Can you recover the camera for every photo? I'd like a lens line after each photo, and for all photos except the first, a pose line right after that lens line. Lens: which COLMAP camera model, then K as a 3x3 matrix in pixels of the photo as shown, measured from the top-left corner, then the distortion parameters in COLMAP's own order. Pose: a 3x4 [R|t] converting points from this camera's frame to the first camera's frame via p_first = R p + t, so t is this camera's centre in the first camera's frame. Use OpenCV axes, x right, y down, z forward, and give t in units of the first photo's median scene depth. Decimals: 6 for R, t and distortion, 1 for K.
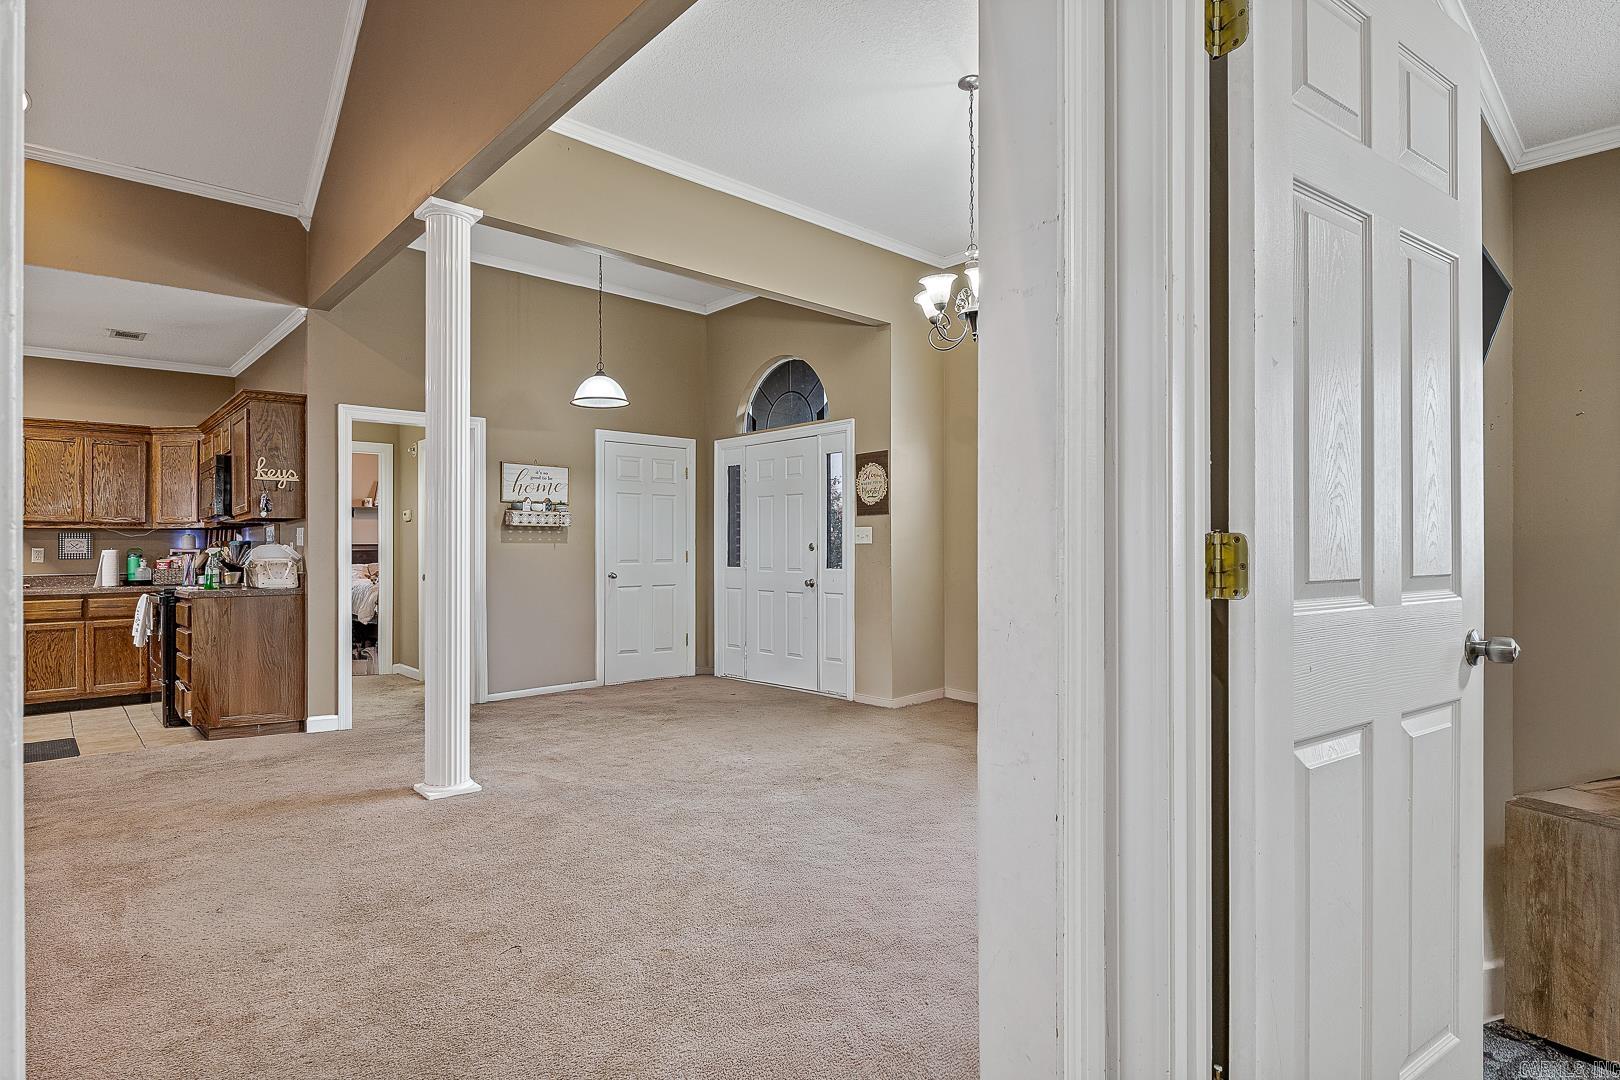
lens RADIAL K [[826.1, 0, 810.0], [0, 826.1, 540.0], [0, 0, 1]] dist [-0.001210, -0.000394]
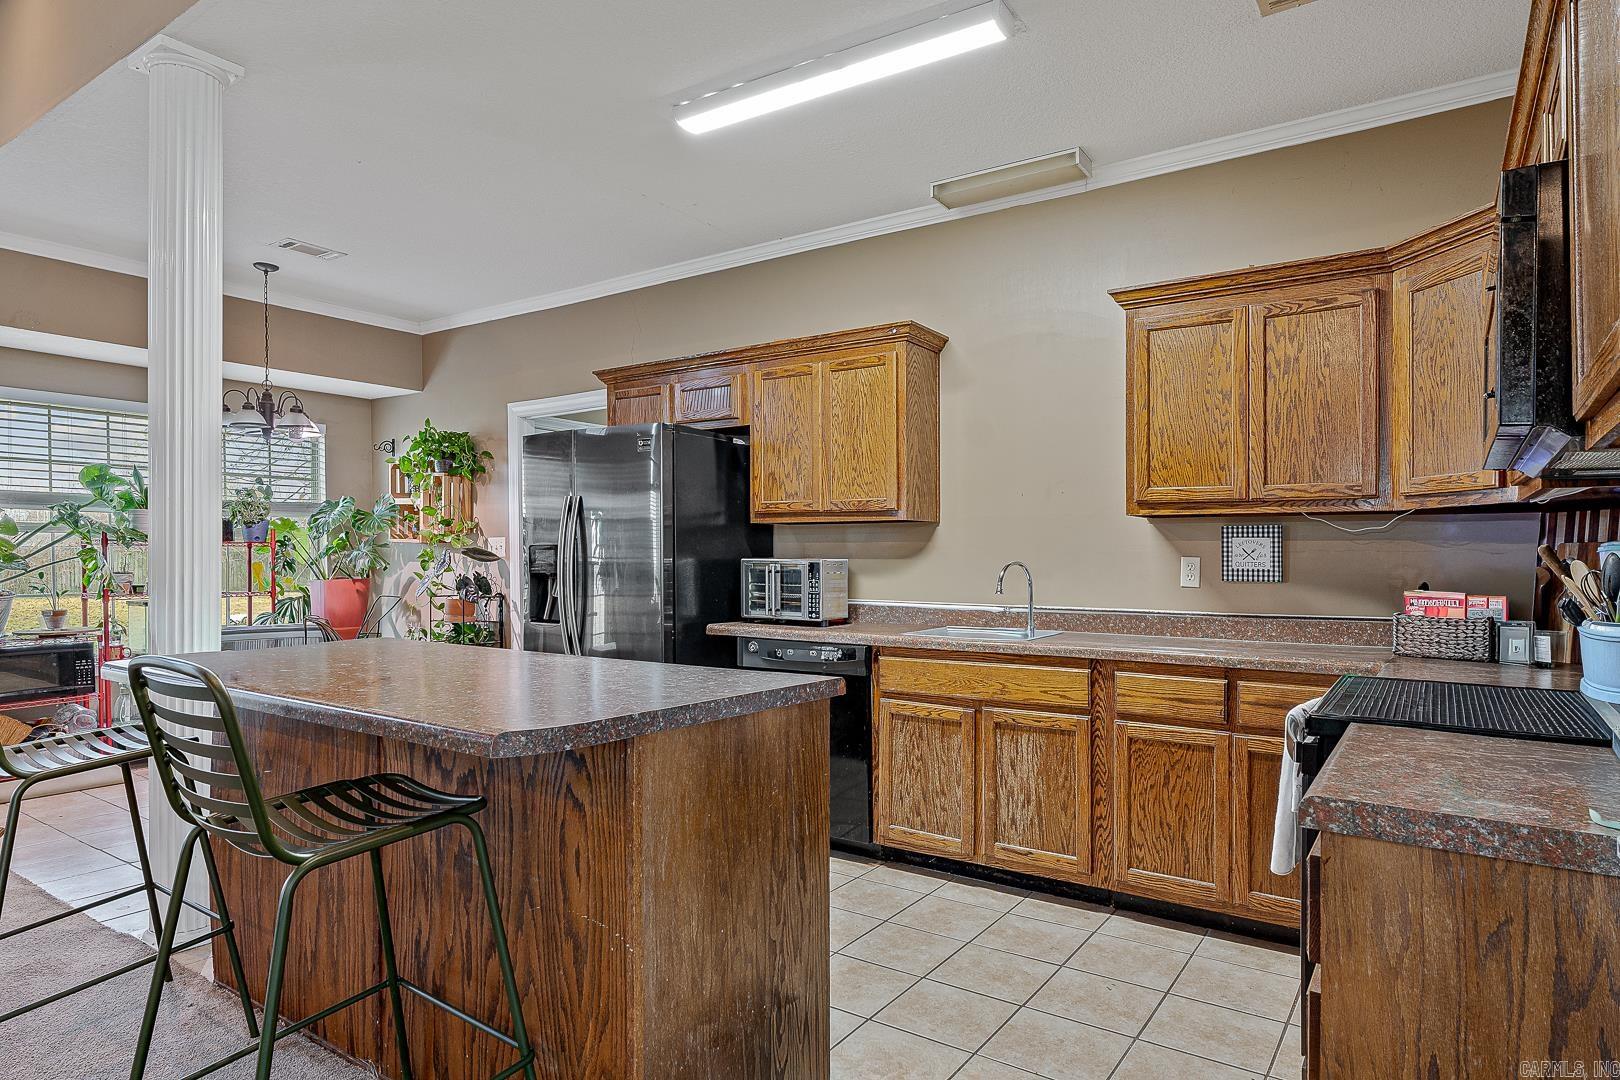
lens RADIAL K [[943.1, 0, 810.0], [0, 943.1, 540.0], [0, 0, 1]] dist [-0.001031, -0.000900]
pose [[0.209524, -0.003783, -0.977796, -0.452299], [-0.001563, 0.999990, -0.004204, 0.002383], [0.977802, 0.002409, 0.209516, 0.687291]]
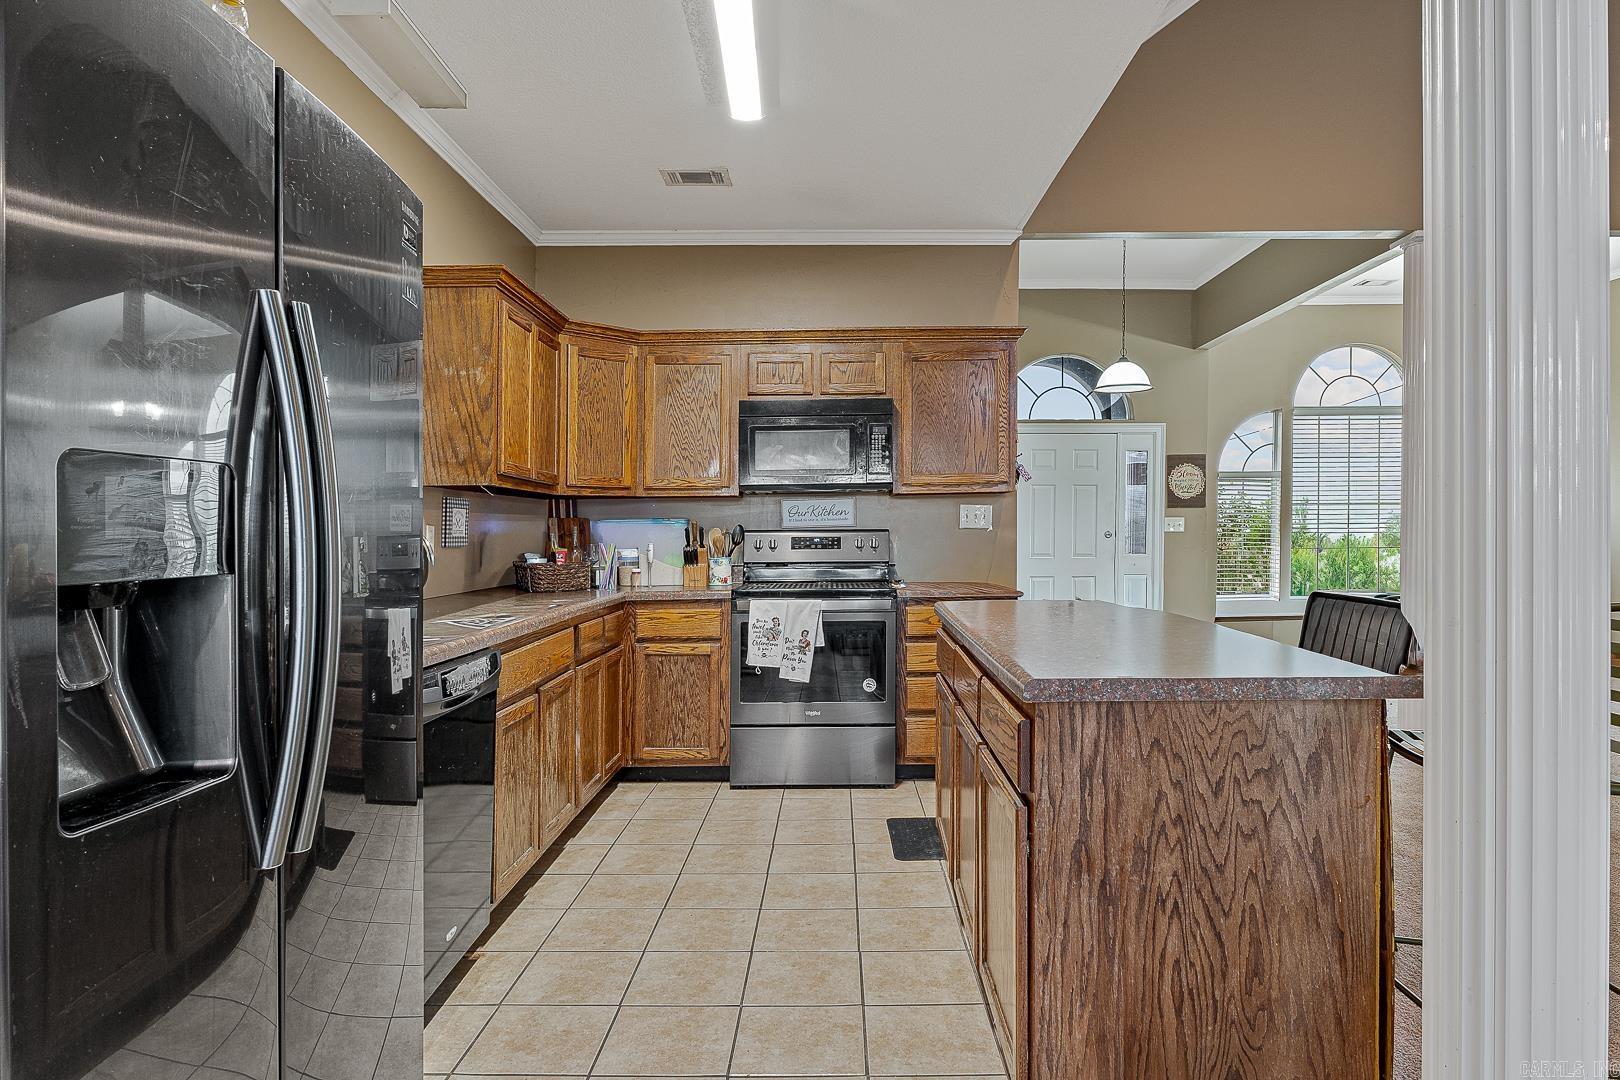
lens RADIAL K [[943.1, 0, 810.0], [0, 943.1, 540.0], [0, 0, 1]] dist [-0.001031, -0.000900]
pose [[0.693441, 0.002608, 0.720508, -1.246231], [-0.007258, 0.999968, 0.003366, 0.015053], [-0.720477, -0.007564, 0.693438, 0.445445]]
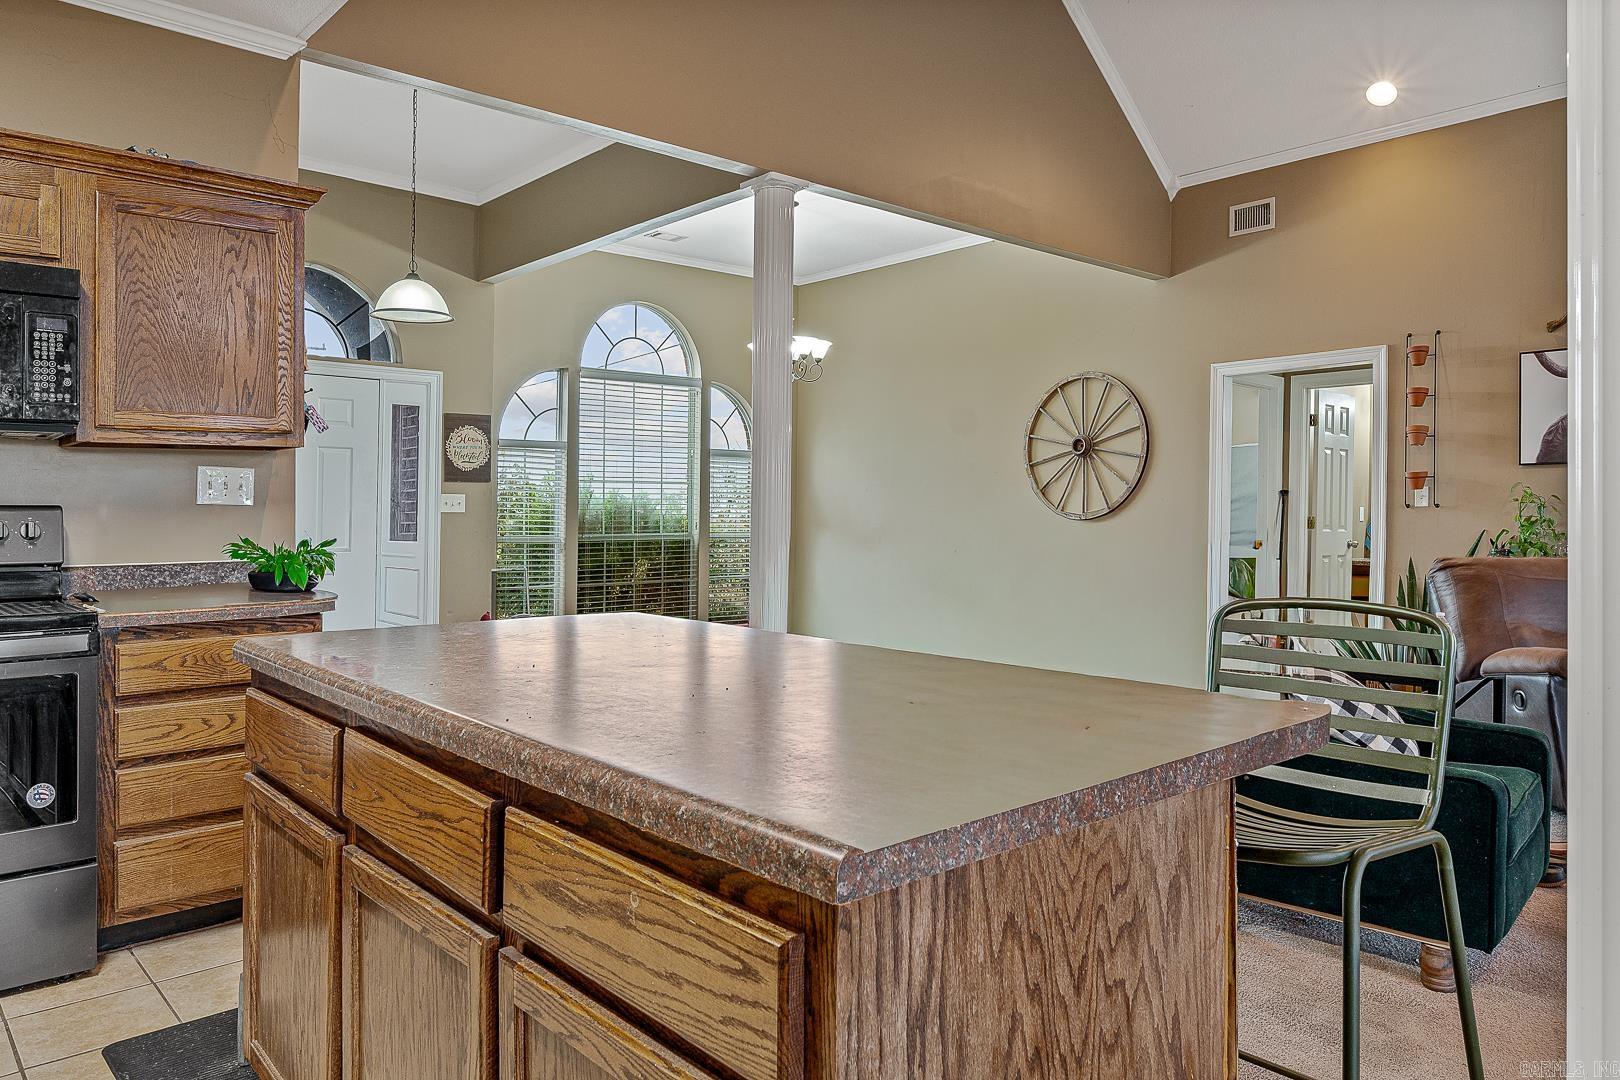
lens RADIAL K [[1117.7, 0, 804.3], [0, 1117.7, 522.7], [0, 0, 1]] dist [-0.007440, 0.001817]
pose [[0.019155, 0.002182, 0.999814, -1.146646], [-0.006543, 0.999976, -0.002057, 0.015199], [-0.999795, -0.006503, 0.019168, 0.589124]]
